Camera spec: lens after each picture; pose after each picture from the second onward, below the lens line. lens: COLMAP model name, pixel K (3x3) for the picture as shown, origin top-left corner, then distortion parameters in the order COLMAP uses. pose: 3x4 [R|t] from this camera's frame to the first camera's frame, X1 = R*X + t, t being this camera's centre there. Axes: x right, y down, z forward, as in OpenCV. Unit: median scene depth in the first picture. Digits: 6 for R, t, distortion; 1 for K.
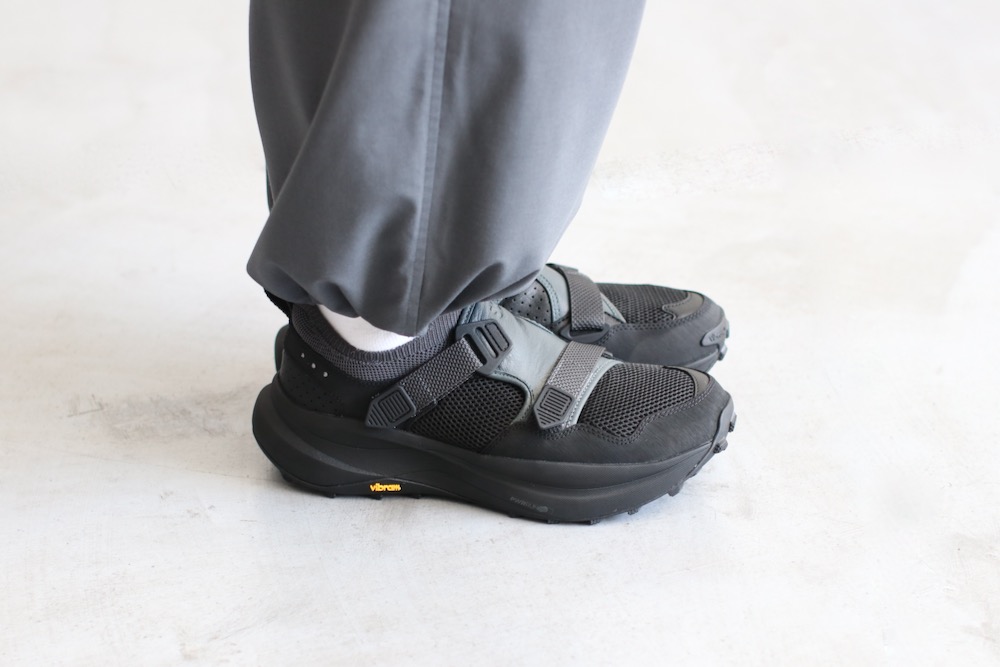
lens RADIAL K [[3119.8, 0, 499.8], [0, 3119.8, 332.3], [0, 0, 1]] dist [-0.160739, 0.000000]
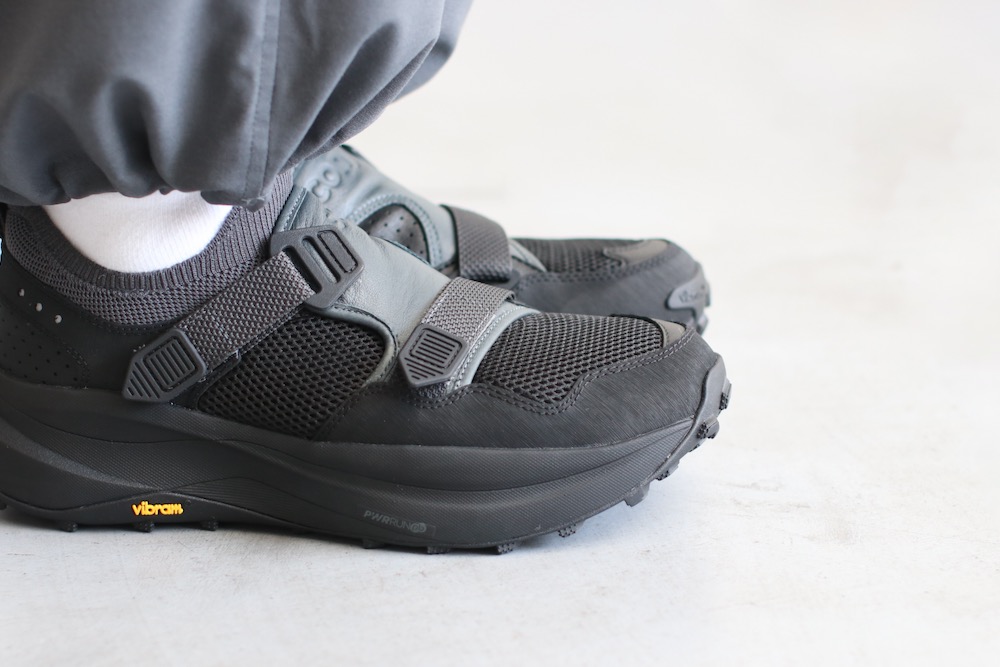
lens RADIAL K [[3119.8, 0, 499.8], [0, 3119.8, 333.4], [0, 0, 1]] dist [-0.160739, 0.000000]
pose [[0.999276, -0.017612, 0.033710, 0.009932], [0.024580, 0.975412, -0.219016, 0.151916], [-0.029024, 0.219686, 0.975139, 0.404653]]
